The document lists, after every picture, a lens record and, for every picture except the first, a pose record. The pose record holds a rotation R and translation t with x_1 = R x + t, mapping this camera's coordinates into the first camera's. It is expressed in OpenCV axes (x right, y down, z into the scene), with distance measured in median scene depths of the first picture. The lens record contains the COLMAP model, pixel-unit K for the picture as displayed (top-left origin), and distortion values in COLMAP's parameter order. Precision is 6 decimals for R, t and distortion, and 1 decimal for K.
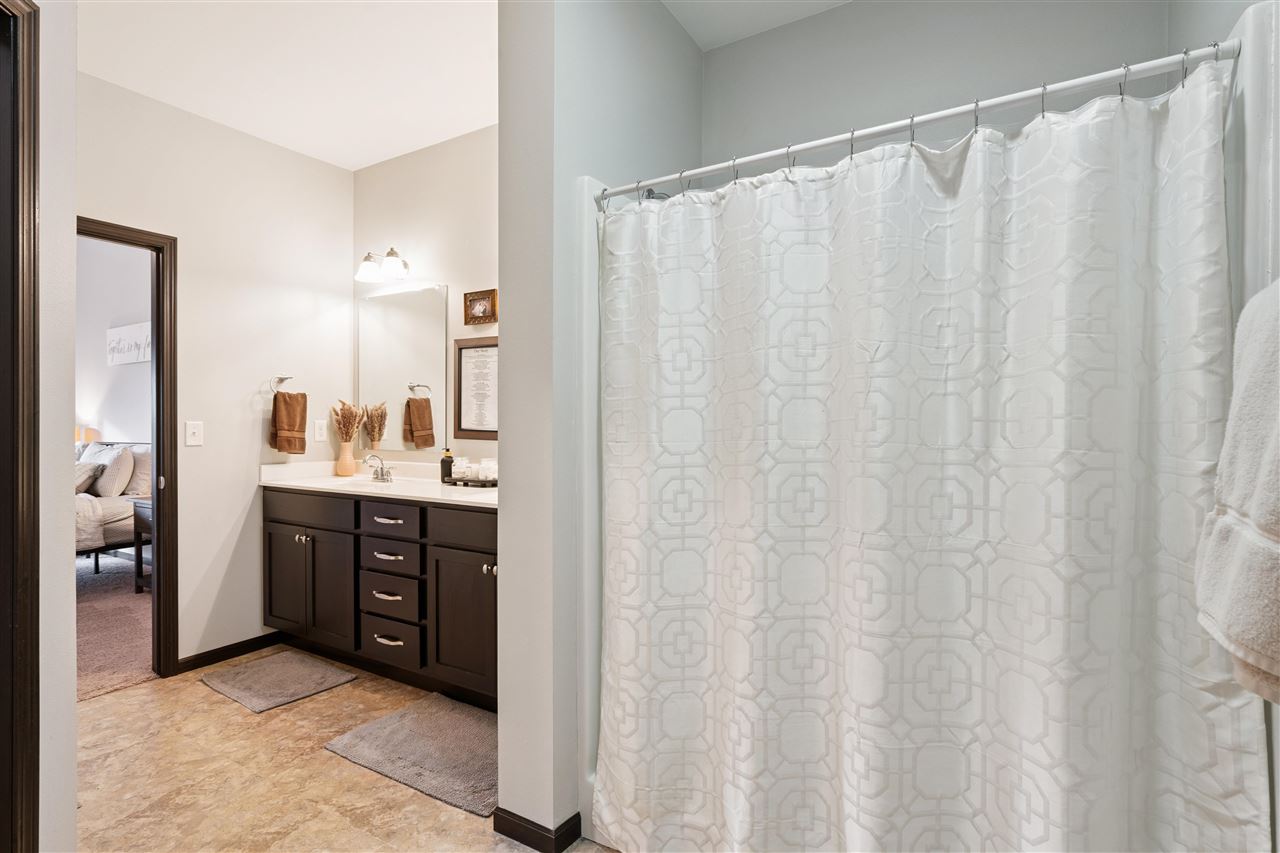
lens RADIAL K [[628.5, 0, 635.8], [0, 628.5, 422.0], [0, 0, 1]] dist [0.006762, 0.000334]
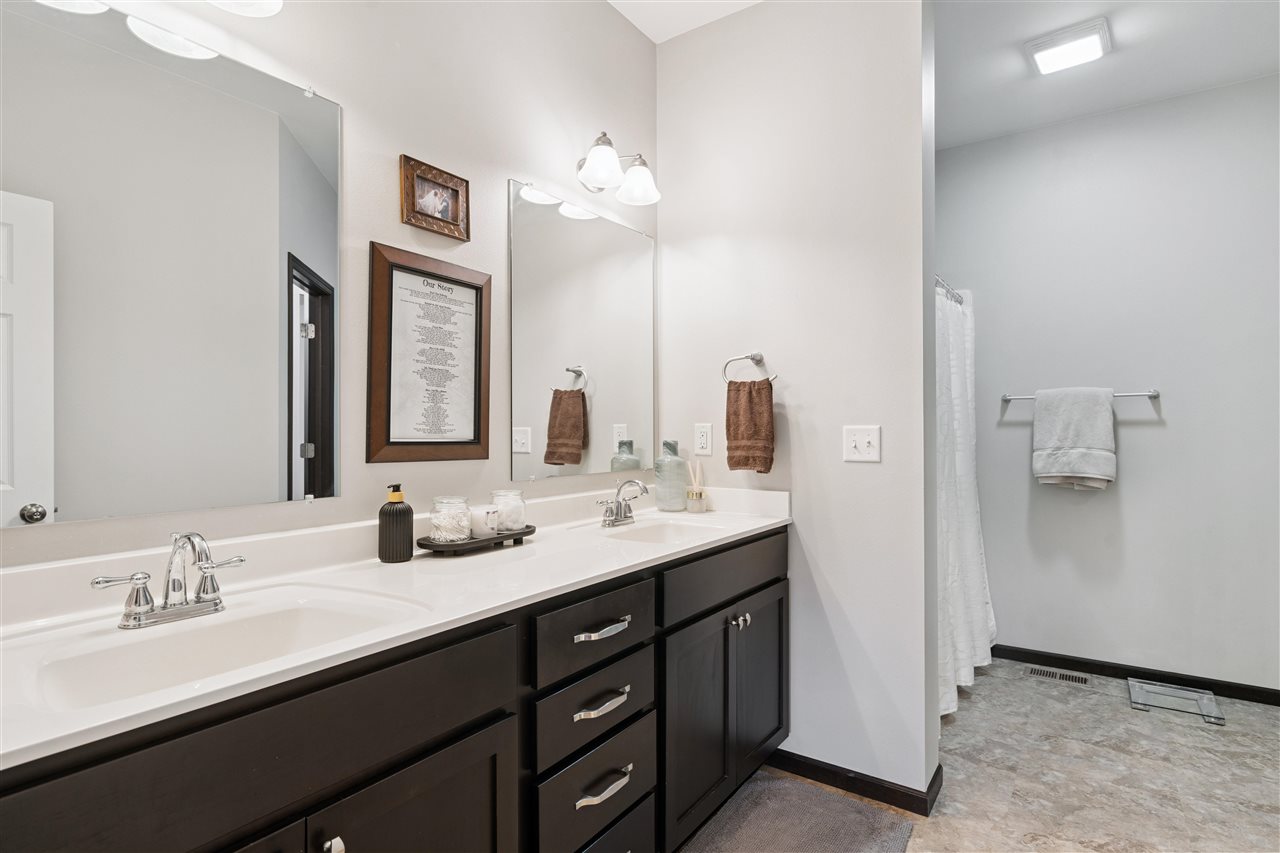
lens RADIAL K [[646.3, 0, 637.4], [0, 646.3, 428.8], [0, 0, 1]] dist [-0.003423, 0.000232]
pose [[0.068547, 0.000590, 0.997648, -0.756265], [0.003875, 0.999992, -0.000857, 0.003396], [-0.997640, 0.003925, 0.068544, 0.803445]]
